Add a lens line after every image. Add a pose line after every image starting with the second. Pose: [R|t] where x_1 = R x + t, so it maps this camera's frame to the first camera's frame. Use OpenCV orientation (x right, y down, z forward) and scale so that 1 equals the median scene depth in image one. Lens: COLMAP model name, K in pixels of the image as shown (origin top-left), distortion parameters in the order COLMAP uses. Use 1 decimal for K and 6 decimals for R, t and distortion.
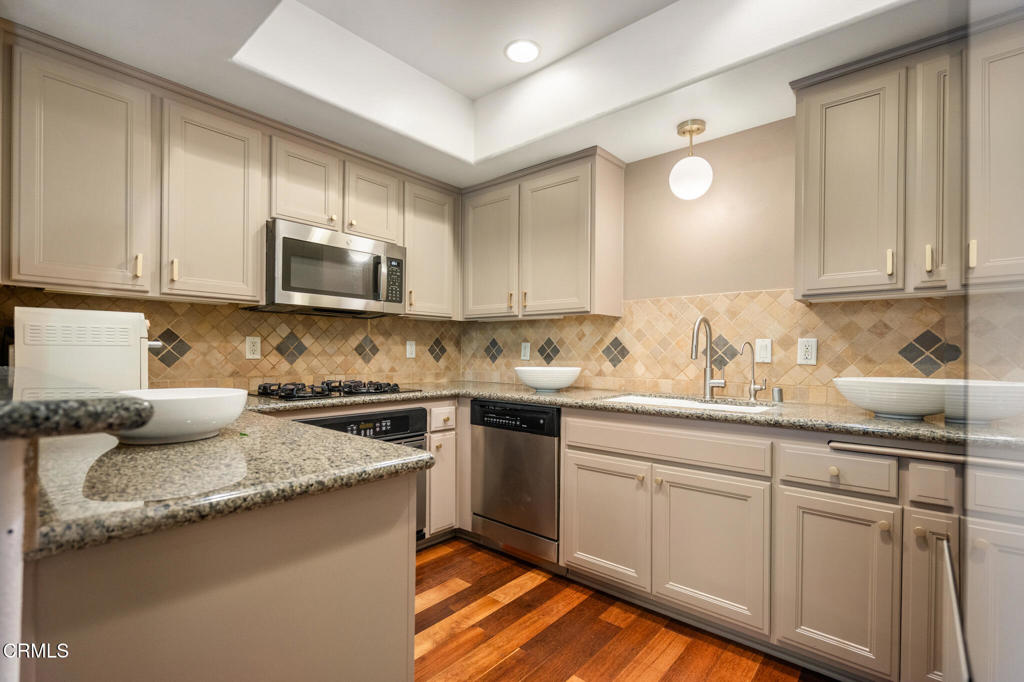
lens RADIAL K [[474.9, 0, 513.1], [0, 474.9, 348.6], [0, 0, 1]] dist [-0.001641, 0.000038]
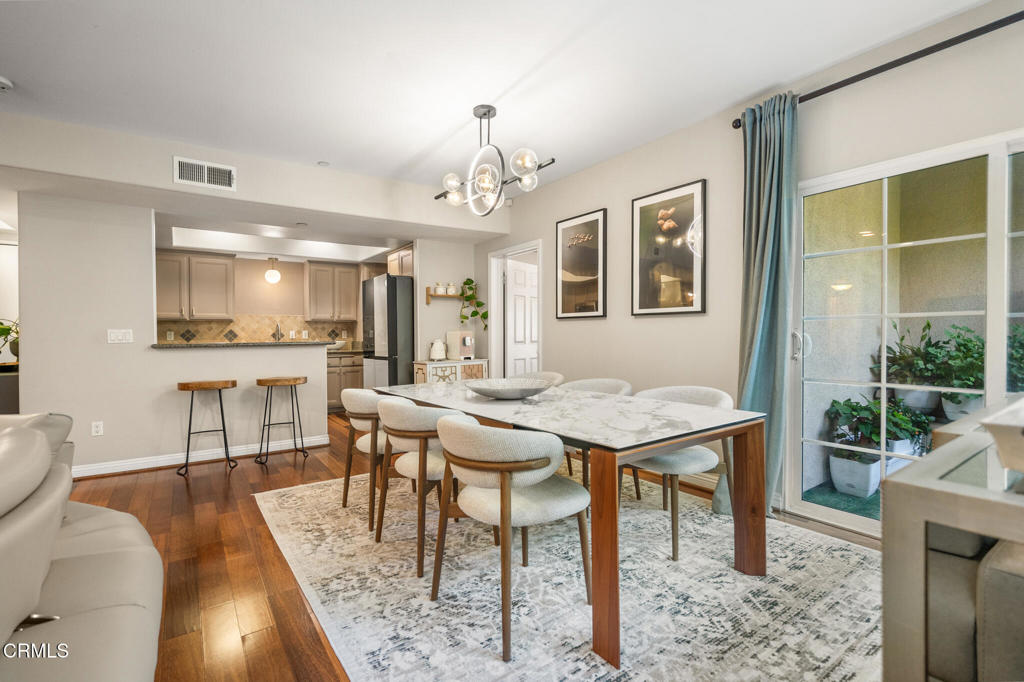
lens RADIAL K [[474.9, 0, 510.0], [0, 474.9, 339.7], [0, 0, 1]] dist [-0.001641, 0.000038]
pose [[0.246849, -0.017435, 0.968897, -1.874827], [0.001707, 0.999844, 0.017557, -0.013569], [-0.969052, -0.002680, 0.246840, -1.014057]]
